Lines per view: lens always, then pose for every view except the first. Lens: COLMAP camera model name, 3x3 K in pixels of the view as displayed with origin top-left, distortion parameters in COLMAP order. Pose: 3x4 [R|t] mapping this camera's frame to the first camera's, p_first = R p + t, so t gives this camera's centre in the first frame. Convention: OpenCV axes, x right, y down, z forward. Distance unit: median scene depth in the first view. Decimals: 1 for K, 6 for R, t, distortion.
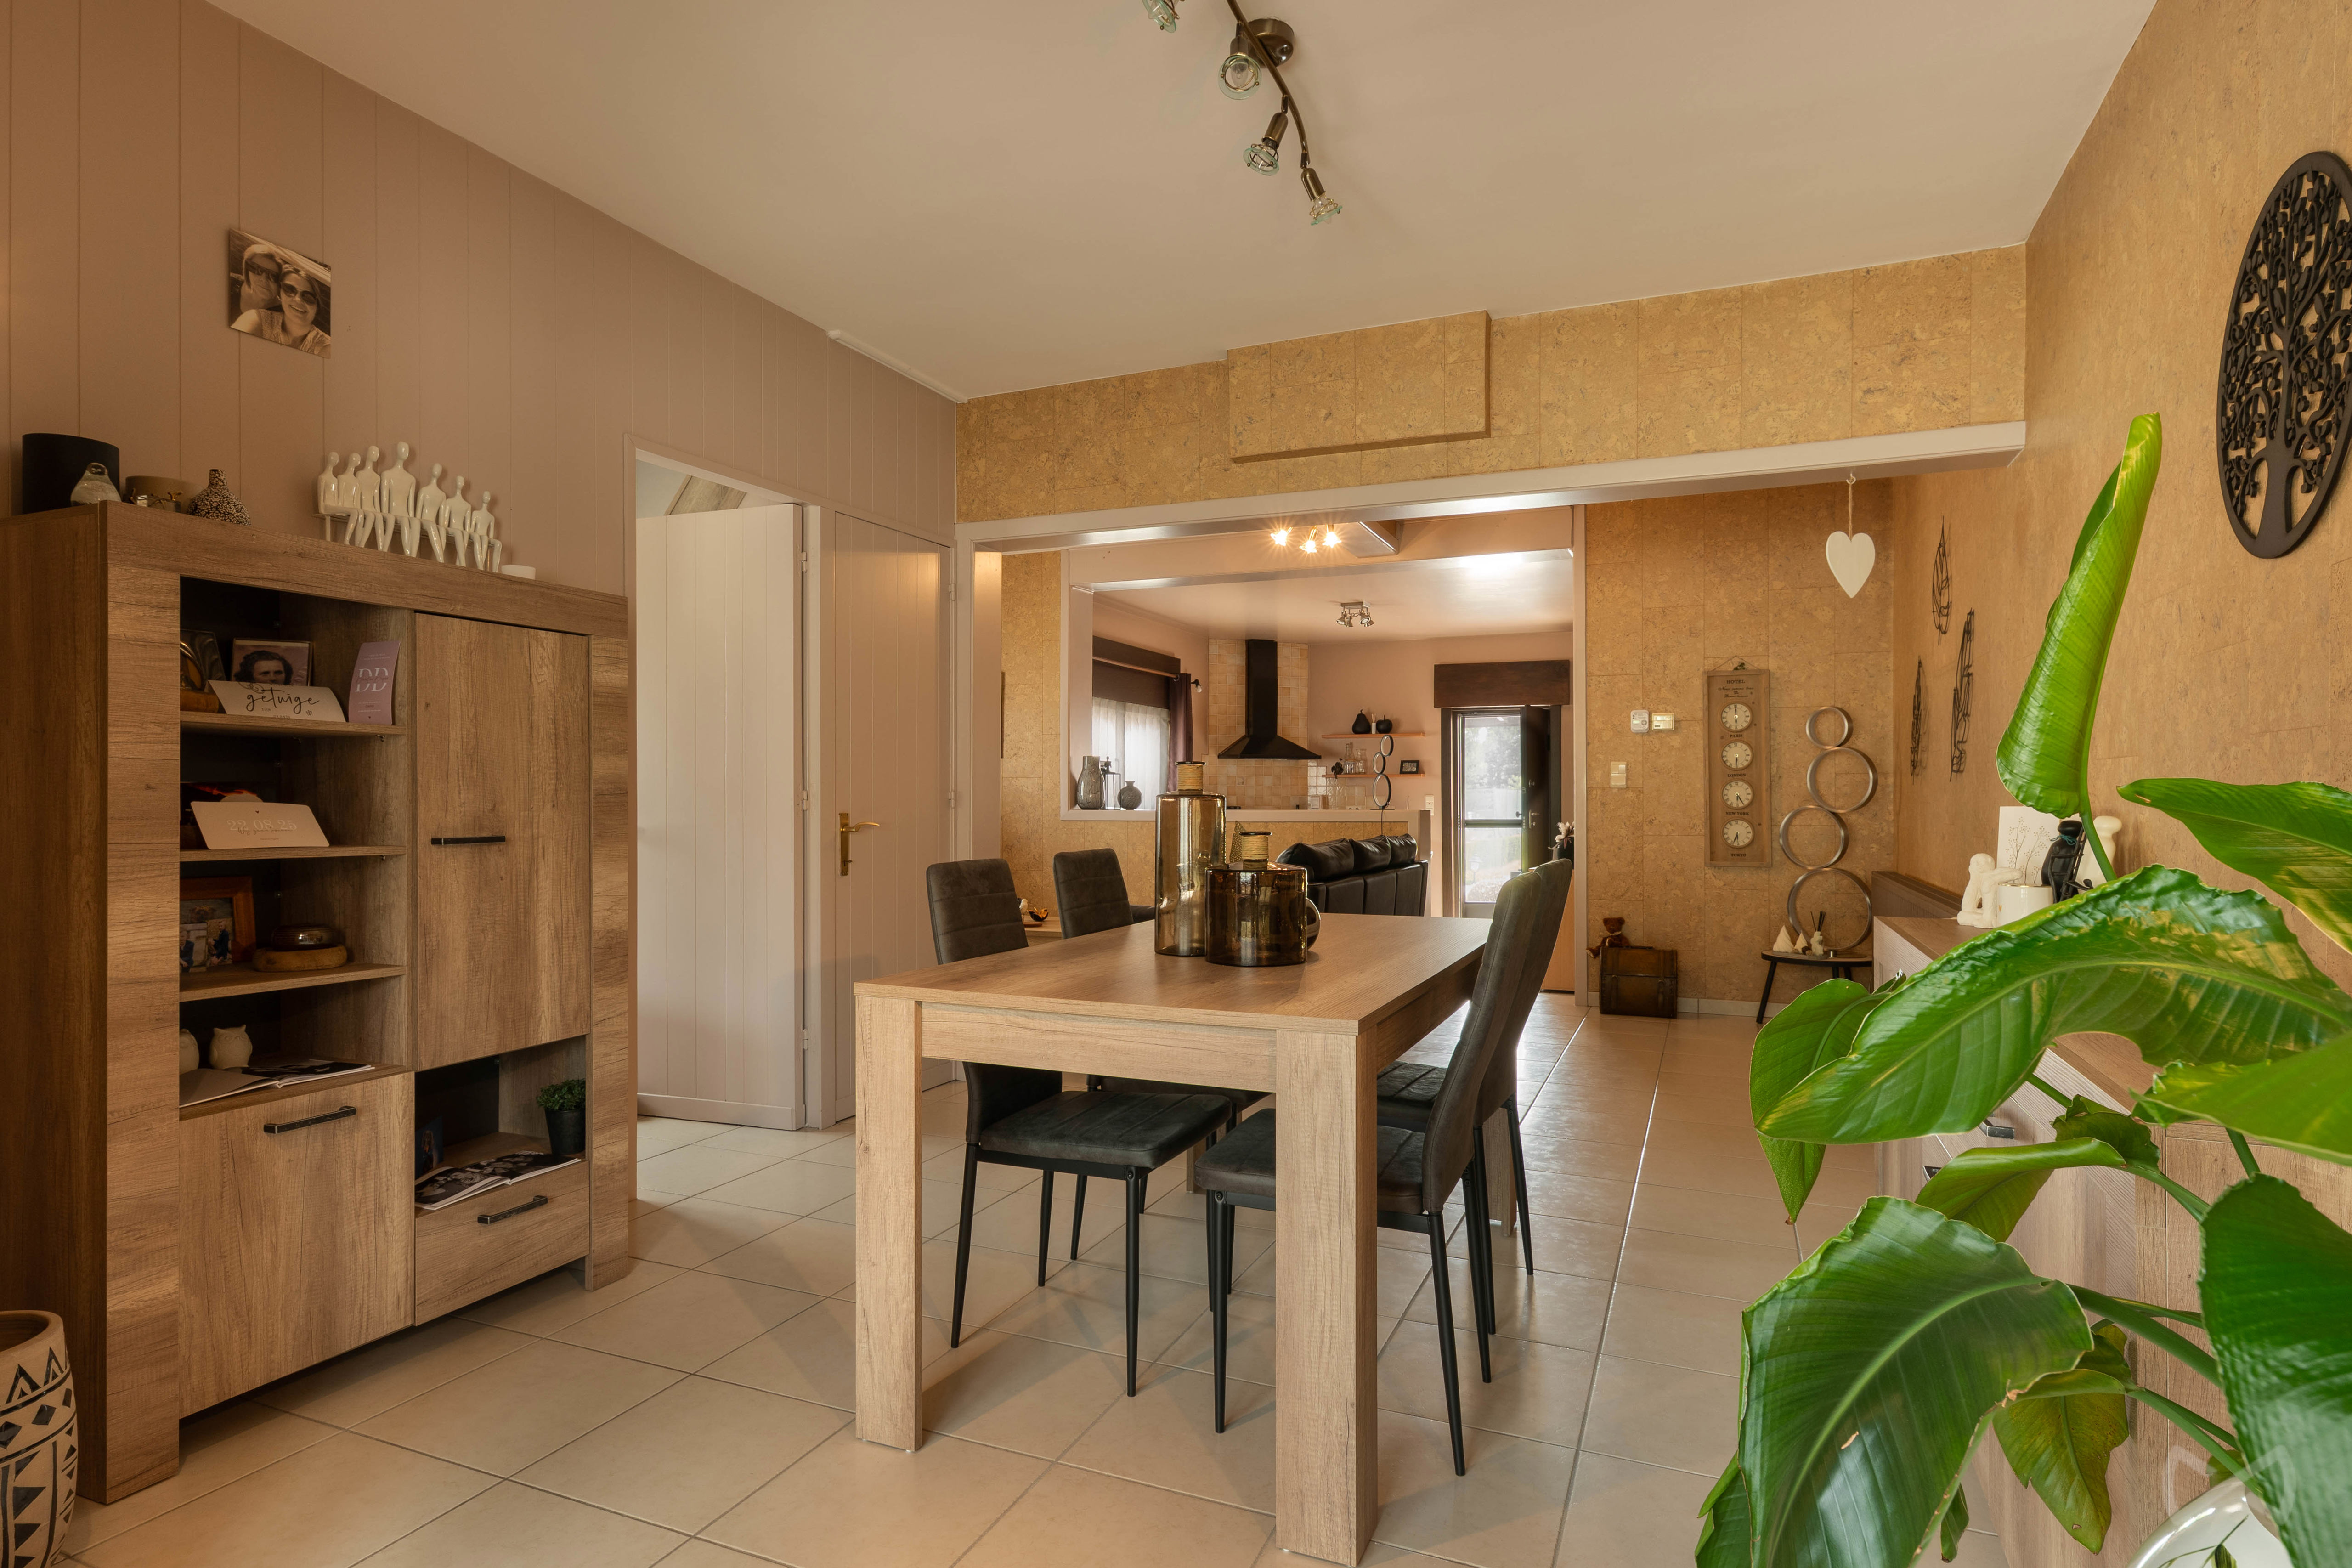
lens RADIAL K [[1274.2, 0, 1162.6], [0, 1274.2, 796.6], [0, 0, 1]] dist [0.014788, -0.002153]
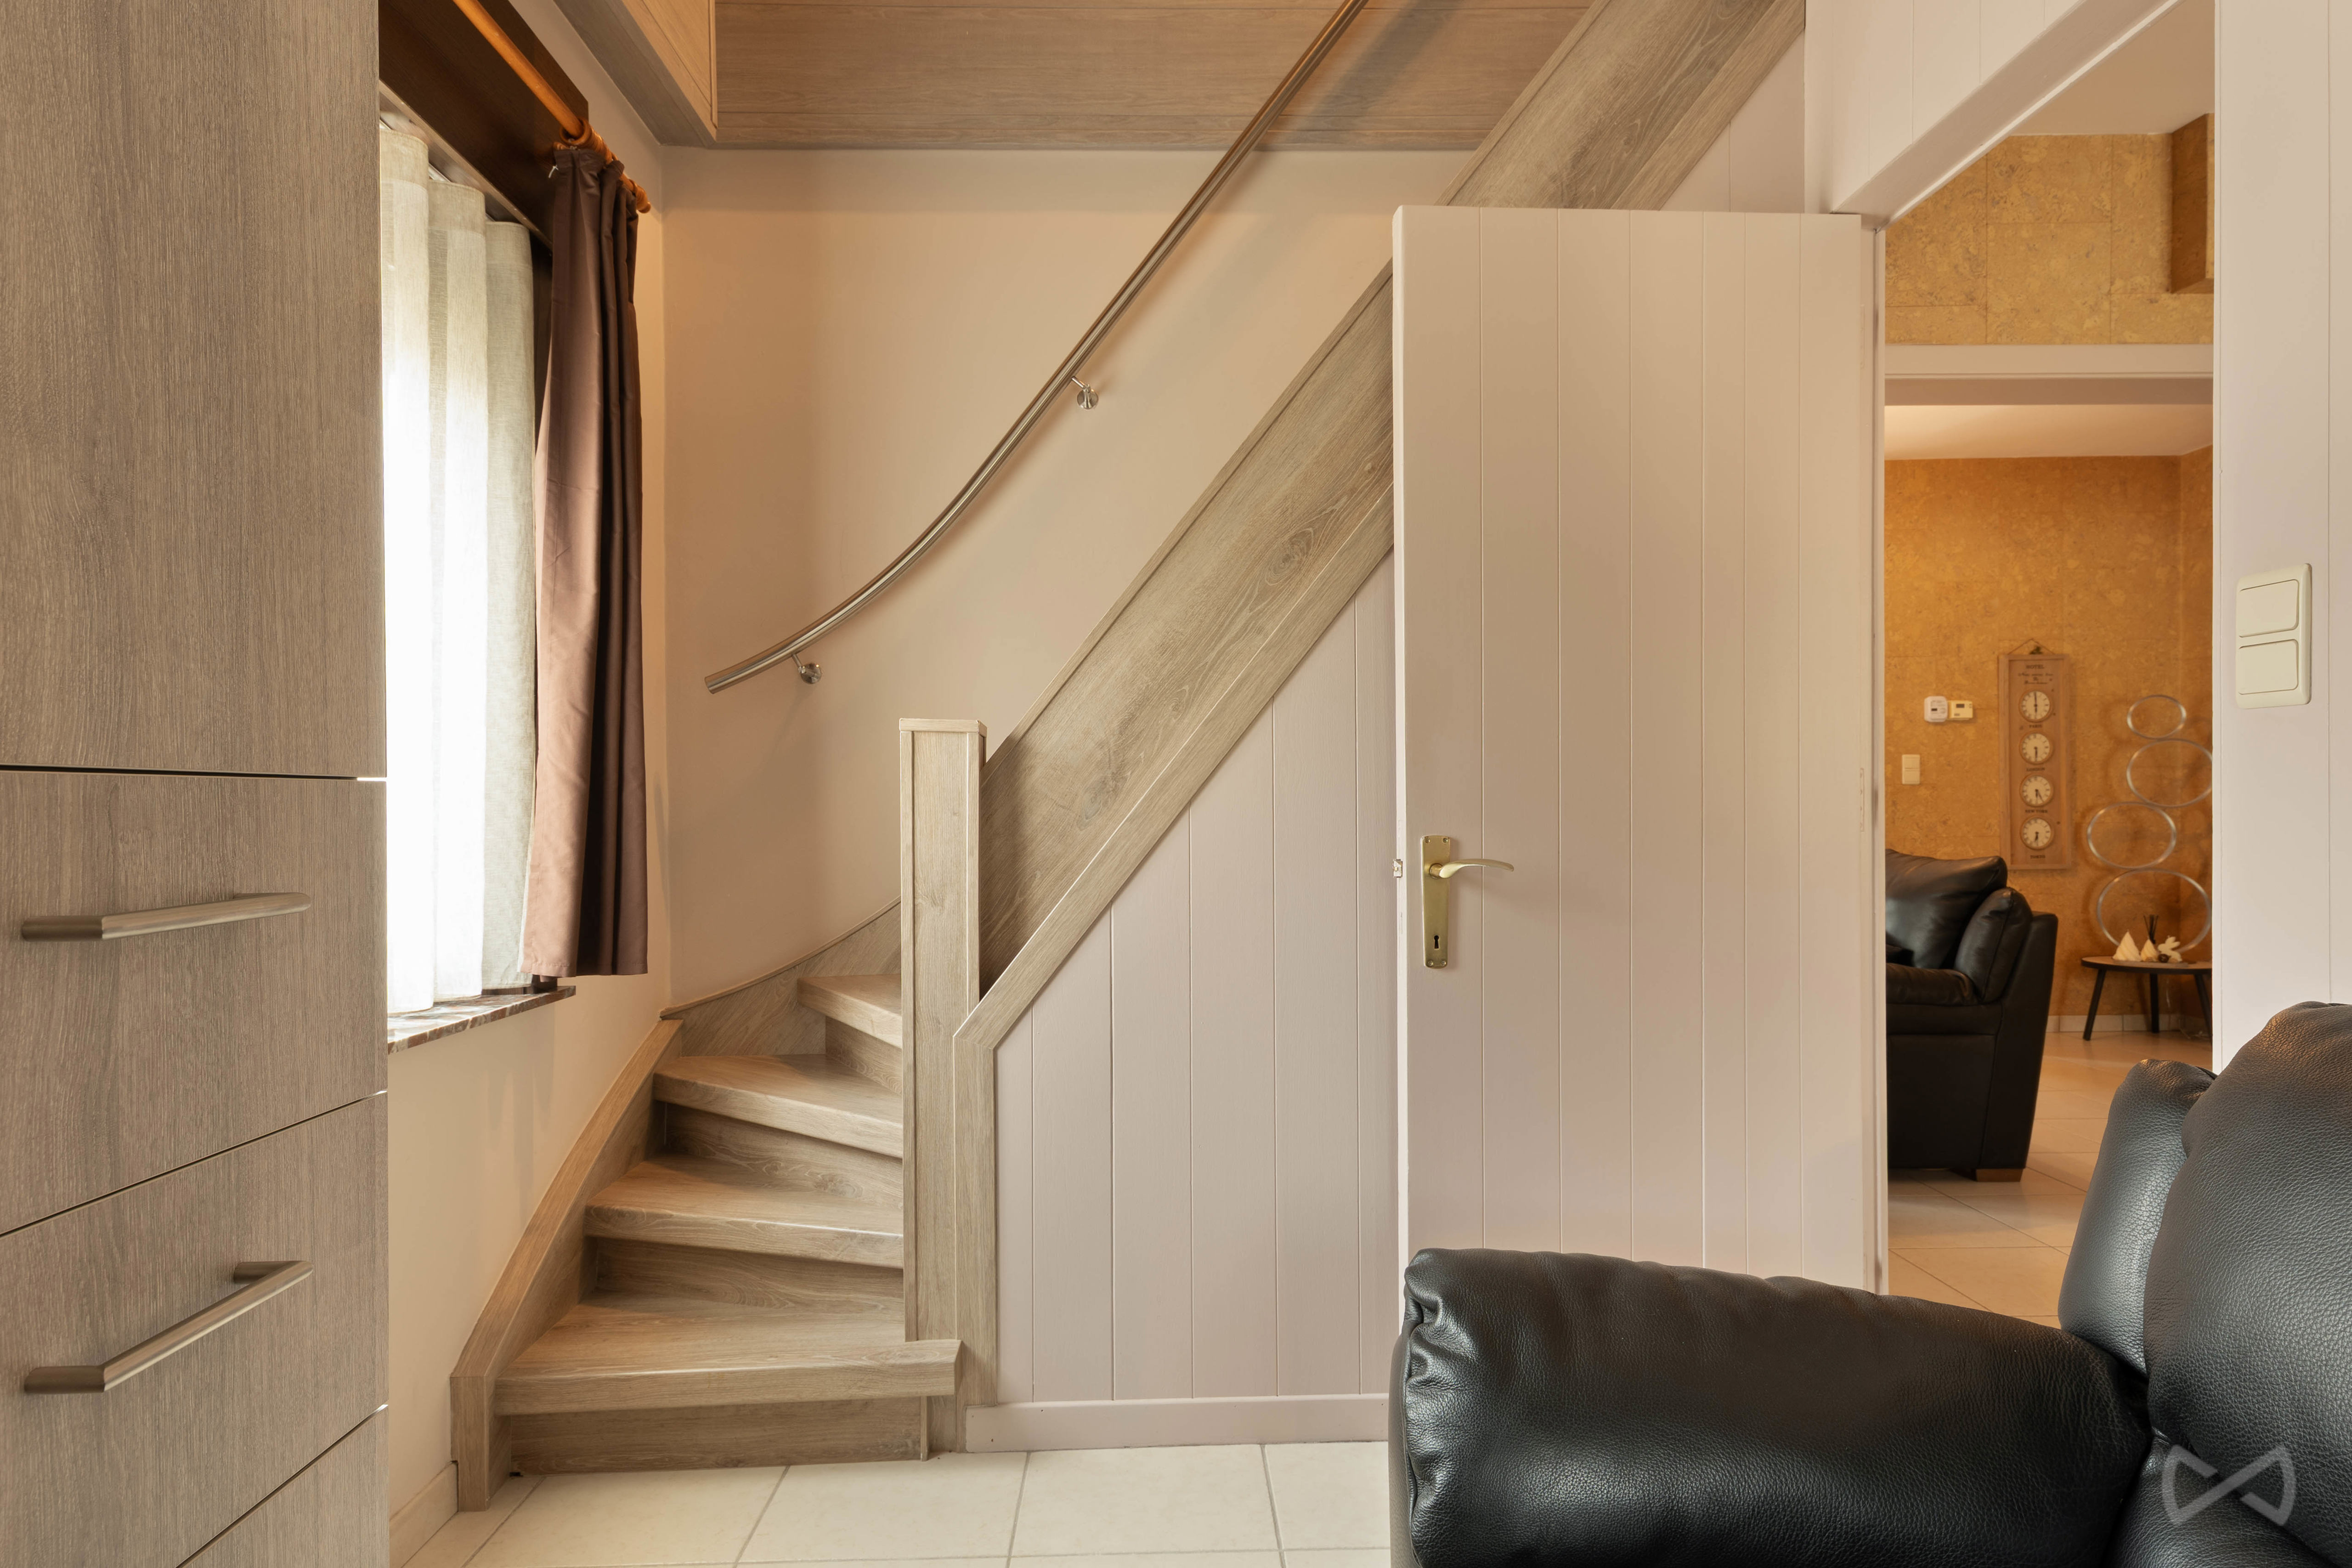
lens RADIAL K [[1274.2, 0, 1179.0], [0, 1274.2, 793.3], [0, 0, 1]] dist [0.014788, -0.002153]
pose [[0.904336, -0.008283, 0.426742, -0.495404], [0.012515, 0.999896, -0.007112, -0.000841], [-0.426639, 0.011772, 0.904346, 0.434861]]
